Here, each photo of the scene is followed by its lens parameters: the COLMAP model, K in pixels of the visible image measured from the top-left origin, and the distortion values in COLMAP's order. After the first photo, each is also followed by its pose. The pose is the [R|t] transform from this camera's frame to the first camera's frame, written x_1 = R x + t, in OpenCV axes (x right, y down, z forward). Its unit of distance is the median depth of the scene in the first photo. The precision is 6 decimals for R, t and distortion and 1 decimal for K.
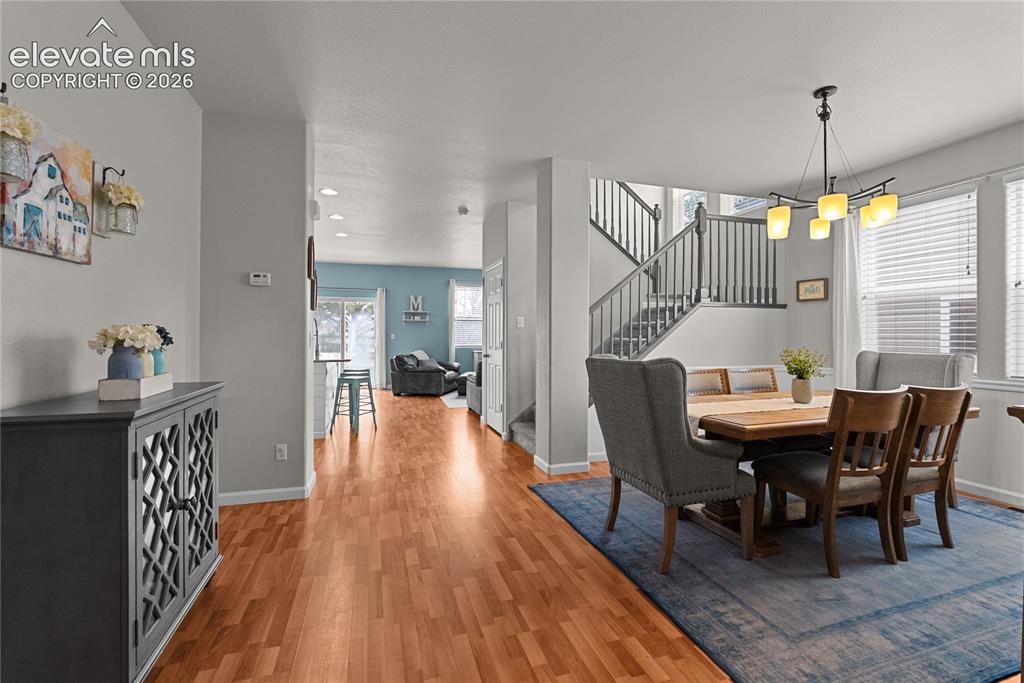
lens RADIAL K [[454.2, 0, 513.0], [0, 454.2, 335.2], [0, 0, 1]] dist [-0.002703, -0.000846]
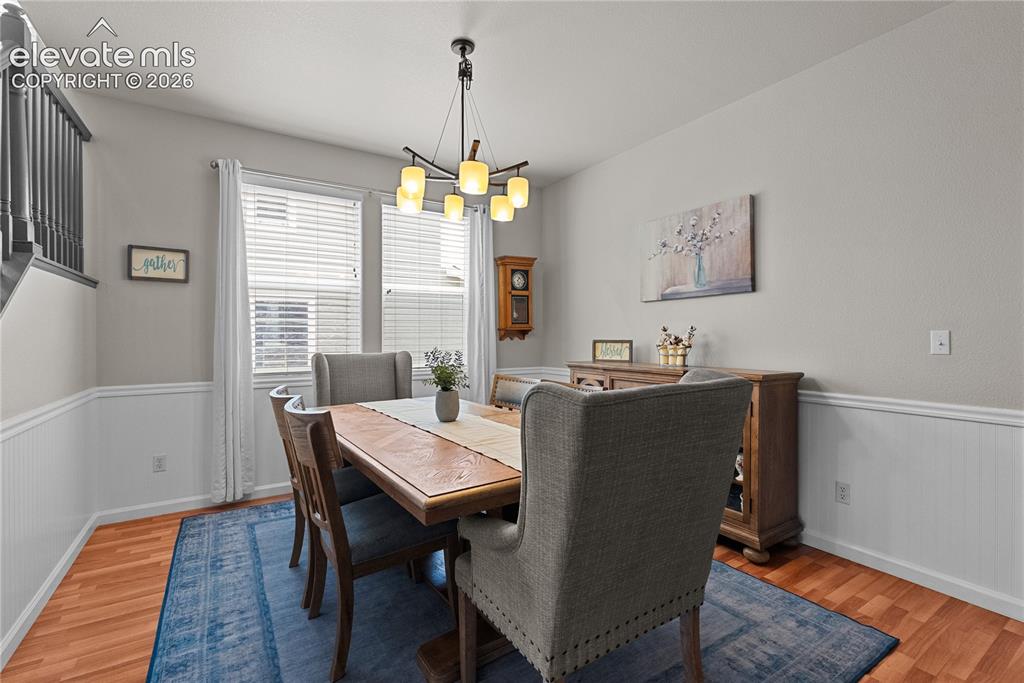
lens RADIAL K [[454.2, 0, 511.1], [0, 454.2, 339.7], [0, 0, 1]] dist [-0.002703, -0.000846]
pose [[-0.260009, -0.014299, 0.965500, -0.131092], [0.001635, 0.999882, 0.015249, -0.002299], [-0.965605, 0.005543, -0.259955, 0.965425]]
